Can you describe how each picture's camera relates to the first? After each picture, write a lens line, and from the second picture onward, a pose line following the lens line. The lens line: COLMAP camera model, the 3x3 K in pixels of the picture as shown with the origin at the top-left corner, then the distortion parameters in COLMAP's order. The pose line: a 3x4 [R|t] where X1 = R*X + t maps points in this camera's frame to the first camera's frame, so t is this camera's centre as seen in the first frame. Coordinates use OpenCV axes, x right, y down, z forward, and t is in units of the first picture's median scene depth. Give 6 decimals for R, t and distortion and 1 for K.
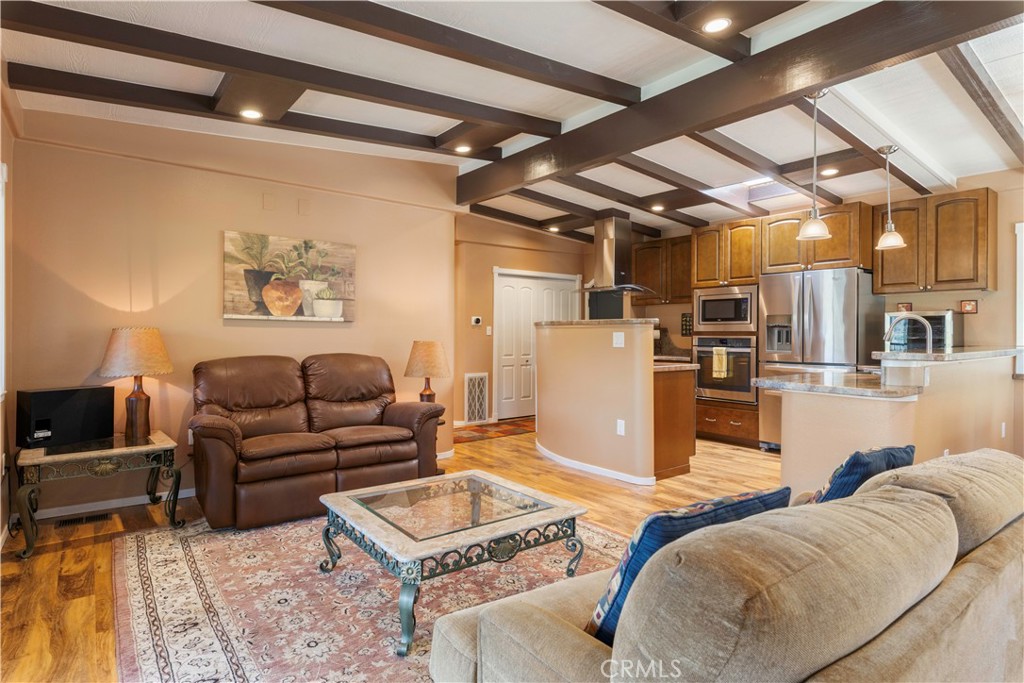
lens RADIAL K [[546.7, 0, 520.6], [0, 546.7, 333.4], [0, 0, 1]] dist [-0.000435, -0.001361]
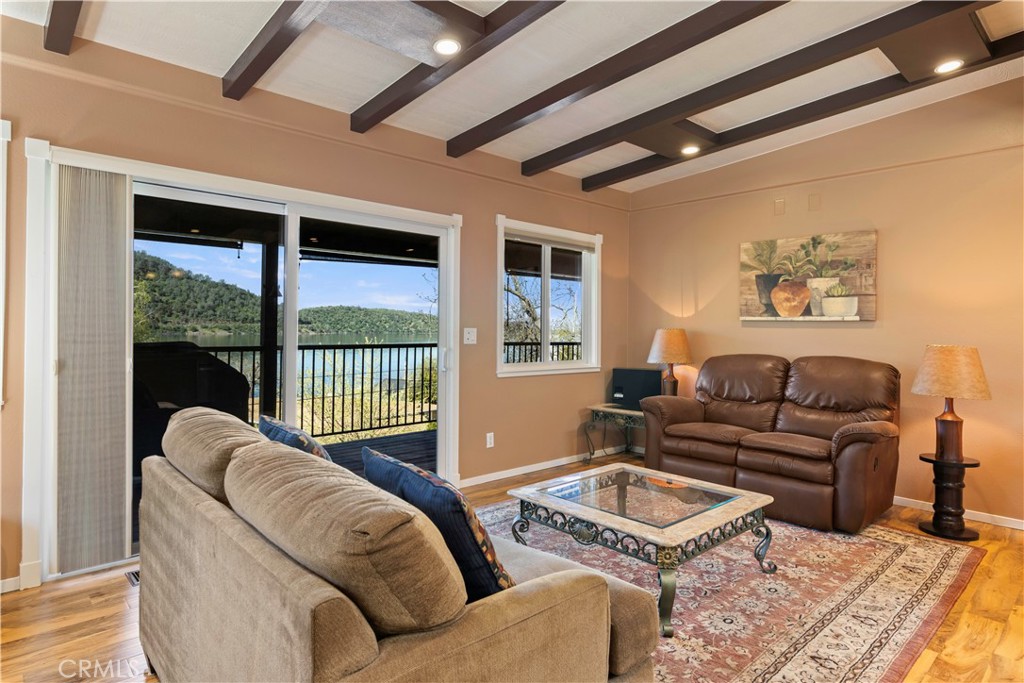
lens RADIAL K [[573.1, 0, 507.8], [0, 573.1, 325.1], [0, 0, 1]] dist [-0.002952, 0.004162]
pose [[0.067981, -0.012875, -0.997604, 0.520550], [-0.009778, 0.999860, -0.013571, 0.002755], [0.997639, 0.010677, 0.067846, 0.369308]]
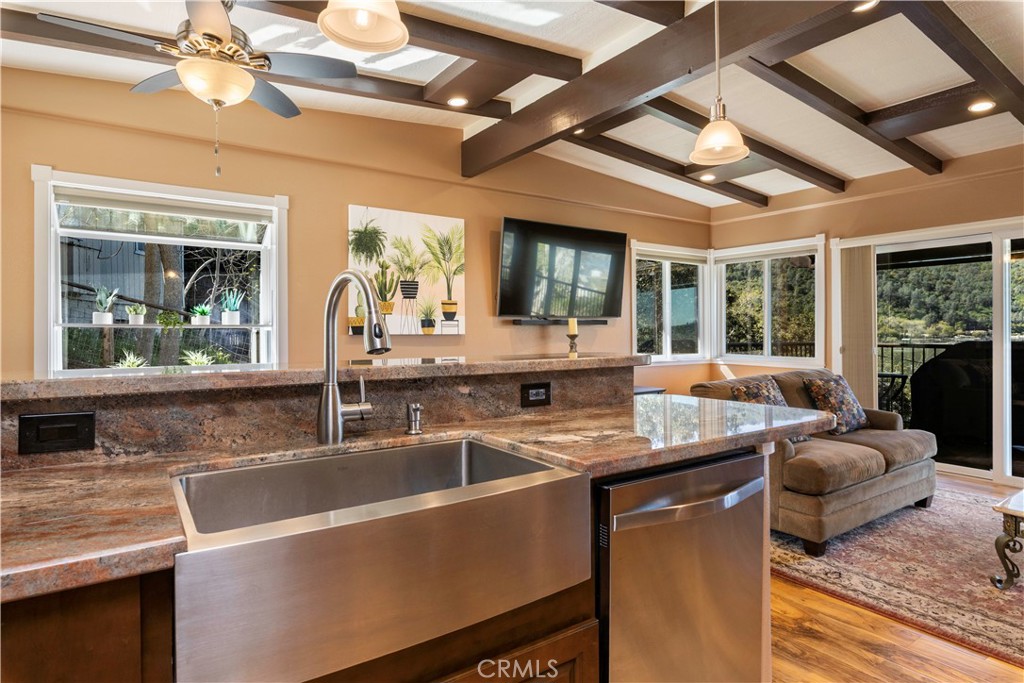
lens RADIAL K [[573.1, 0, 533.1], [0, 573.1, 324.4], [0, 0, 1]] dist [-0.002952, 0.004162]
pose [[-0.998817, -0.000348, 0.048636, 0.481103], [-0.000757, 0.999964, -0.008394, 0.000500], [-0.048631, -0.008421, -0.998781, 1.121417]]
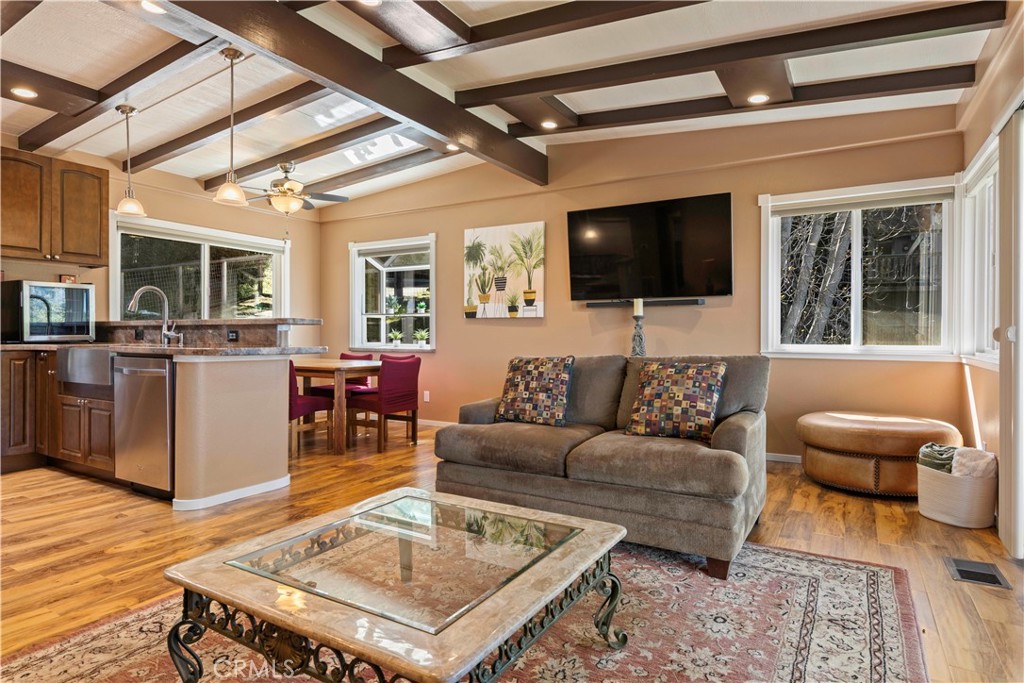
lens RADIAL K [[573.1, 0, 515.7], [0, 573.1, 340.9], [0, 0, 1]] dist [-0.002952, 0.004162]
pose [[-0.357071, -0.015353, 0.933951, -0.435593], [-0.002591, 0.999877, 0.015447, 0.040269], [-0.934074, 0.003096, -0.357067, 0.622910]]
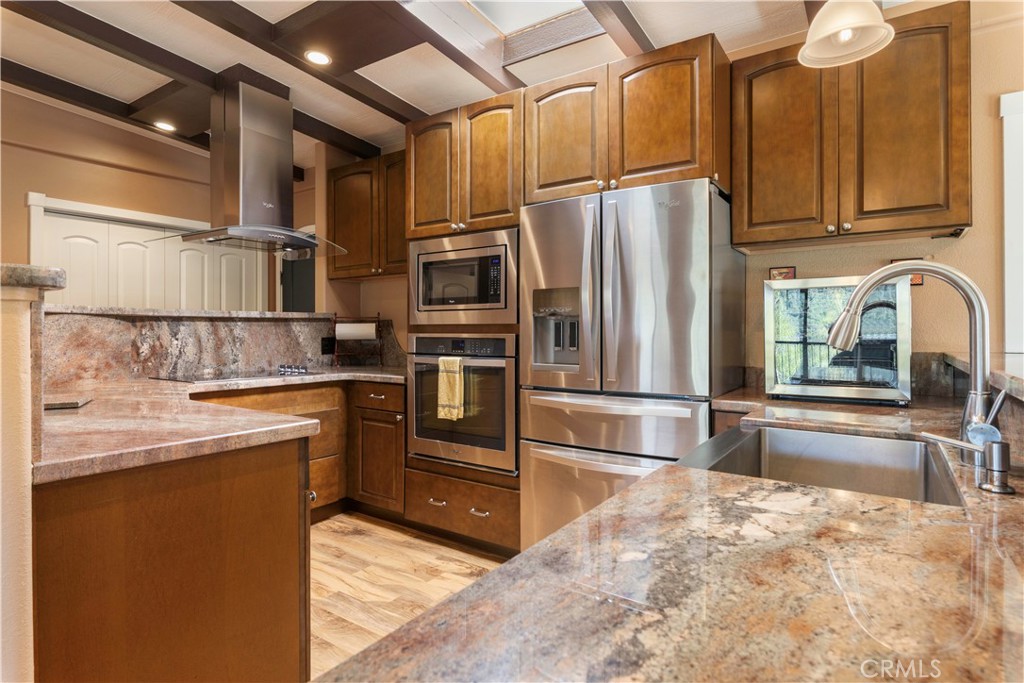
lens RADIAL K [[546.7, 0, 518.4], [0, 546.7, 328.0], [0, 0, 1]] dist [-0.000435, -0.001361]
pose [[0.955582, -0.003309, 0.294708, 0.348185], [0.004273, 0.999987, -0.002627, 0.001475], [-0.294696, 0.003770, 0.955584, 0.643137]]
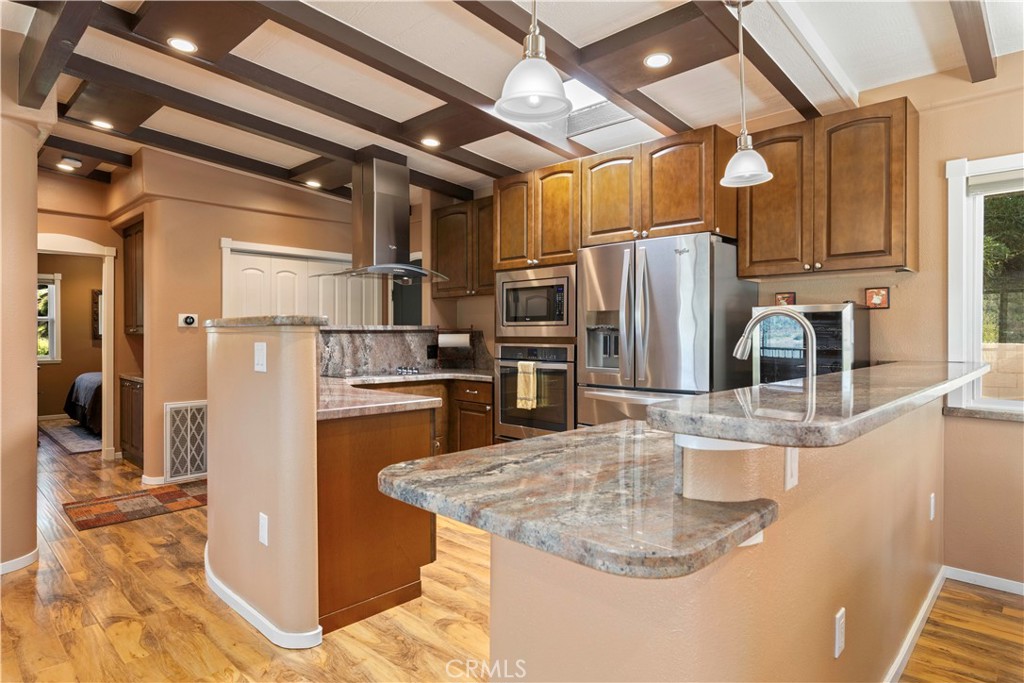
lens RADIAL K [[573.1, 0, 523.6], [0, 573.1, 334.3], [0, 0, 1]] dist [-0.002952, 0.004162]
pose [[0.989303, -0.003076, 0.145842, 0.328484], [0.003027, 0.999995, 0.000552, -0.008694], [-0.145843, -0.000104, 0.989308, 0.415060]]
